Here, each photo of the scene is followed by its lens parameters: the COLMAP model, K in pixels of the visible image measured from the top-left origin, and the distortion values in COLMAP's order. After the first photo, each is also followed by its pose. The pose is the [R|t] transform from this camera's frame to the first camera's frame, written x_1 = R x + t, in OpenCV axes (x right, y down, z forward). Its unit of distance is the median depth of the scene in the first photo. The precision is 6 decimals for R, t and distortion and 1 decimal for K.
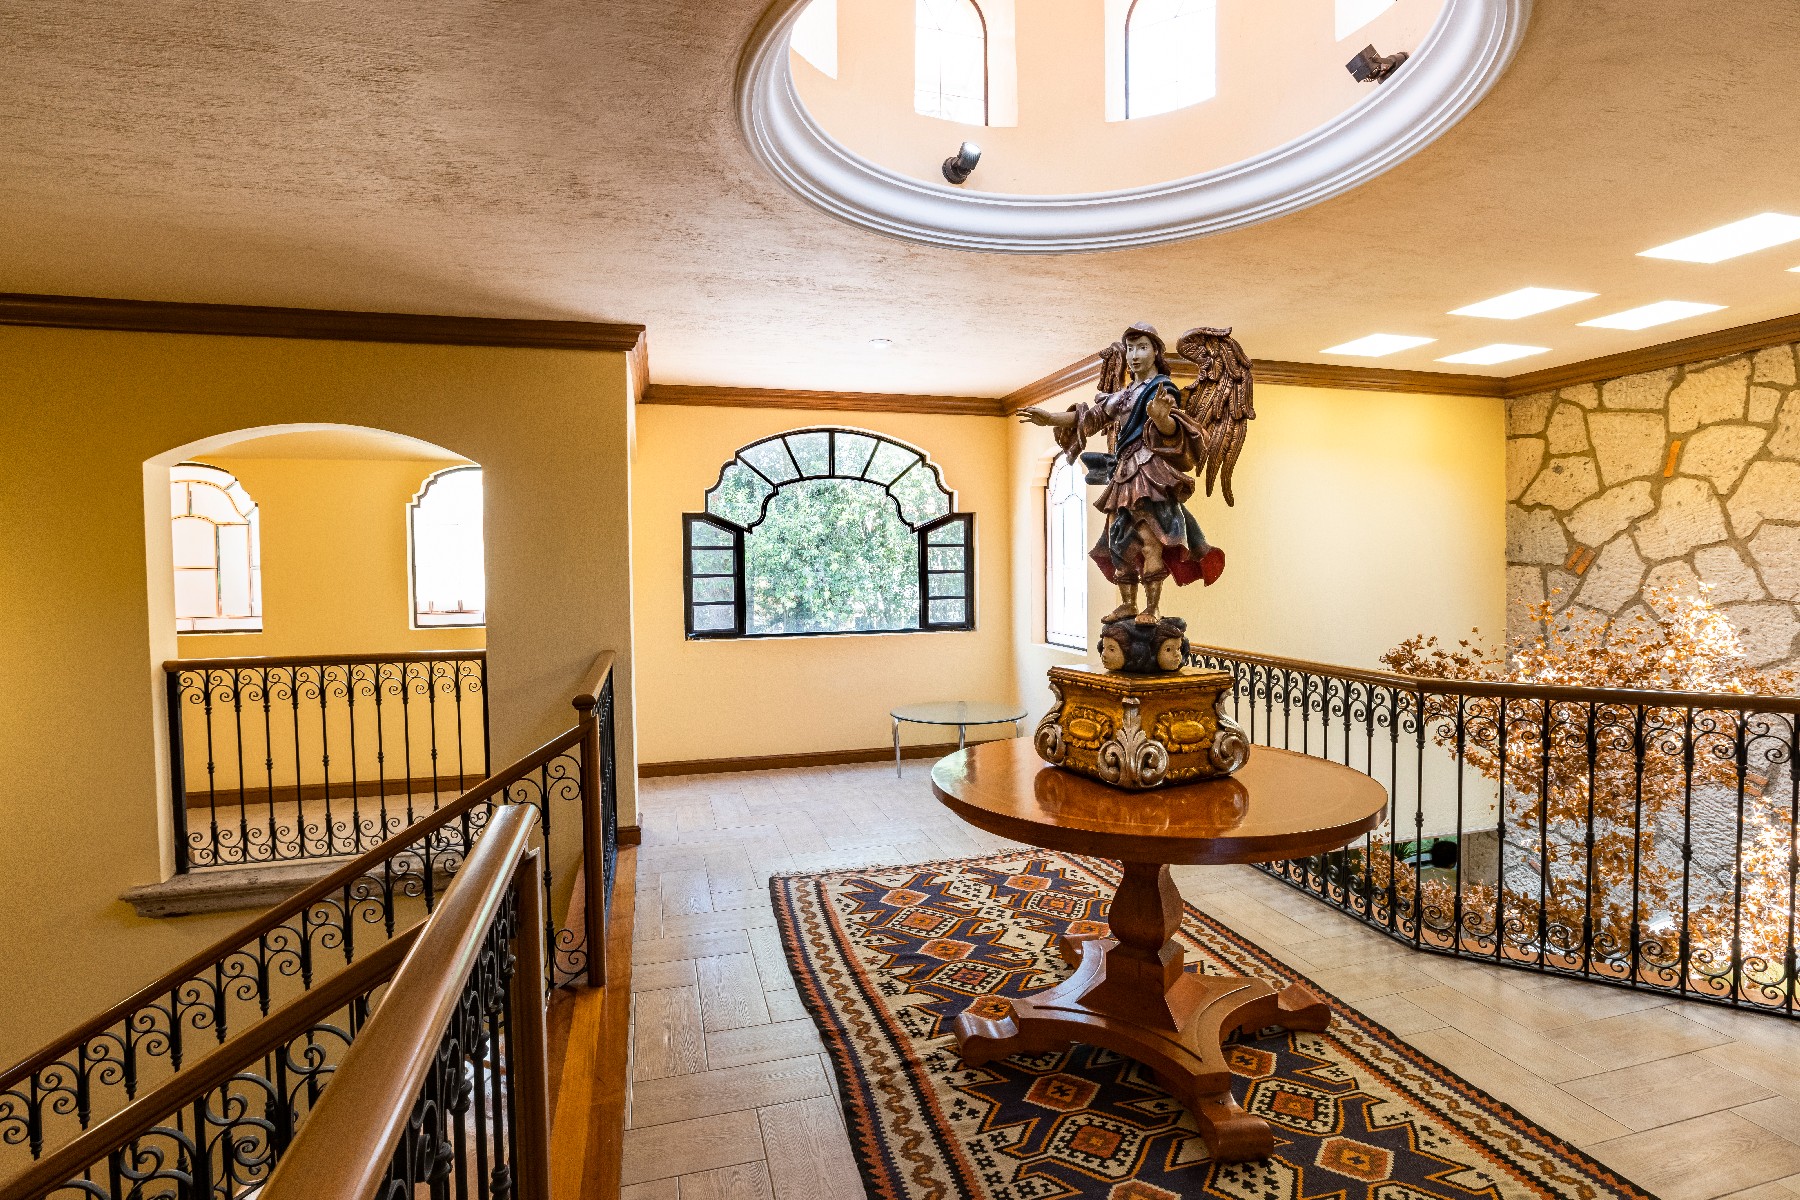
lens RADIAL K [[886.2, 0, 900.0], [0, 886.2, 600.0], [0, 0, 1]] dist [-0.074640, 0.045143]
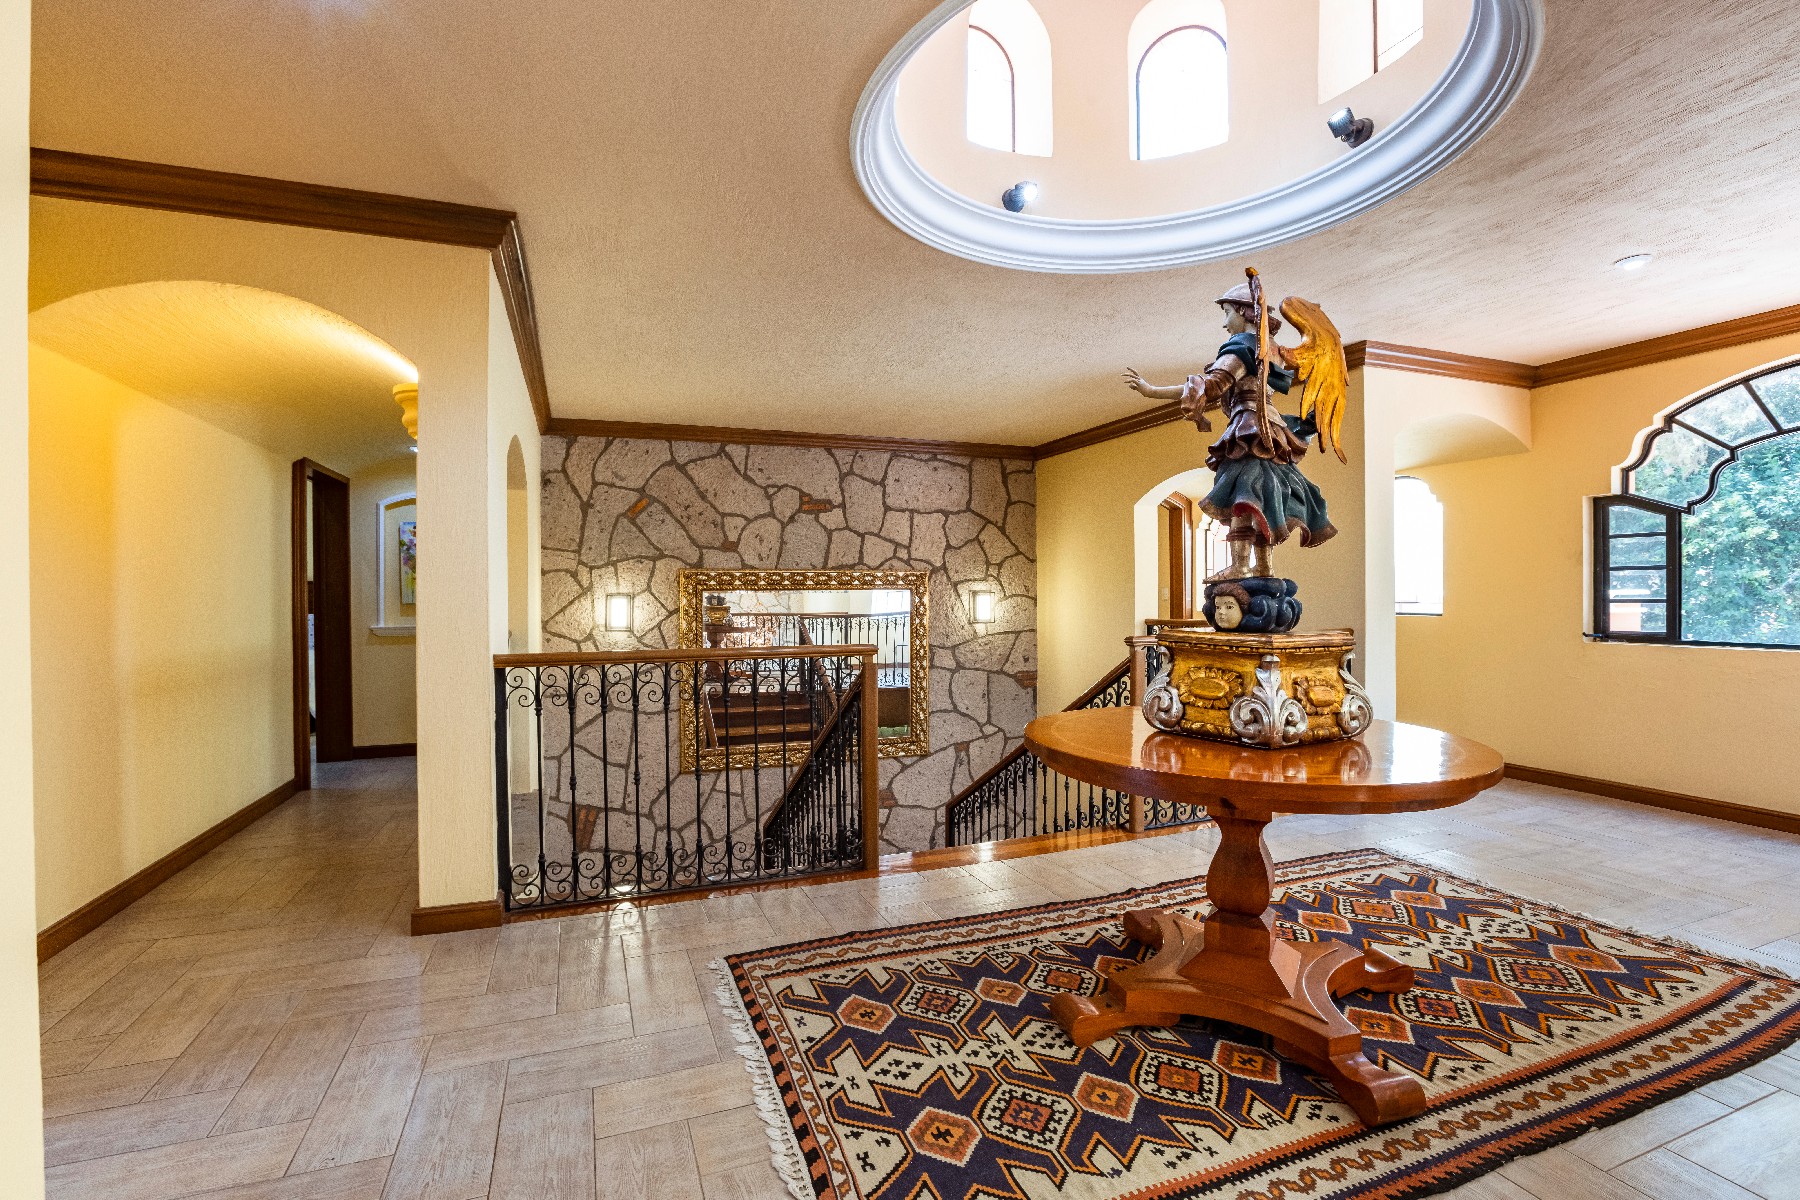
lens RADIAL K [[836.0, 0, 900.0], [0, 836.0, 600.0], [0, 0, 1]] dist [0.000543, 0.000066]
pose [[0.097582, 0.016449, -0.995092, 0.830292], [-0.041183, 0.999074, 0.012477, 0.035439], [0.994375, 0.039763, 0.098169, 0.359836]]
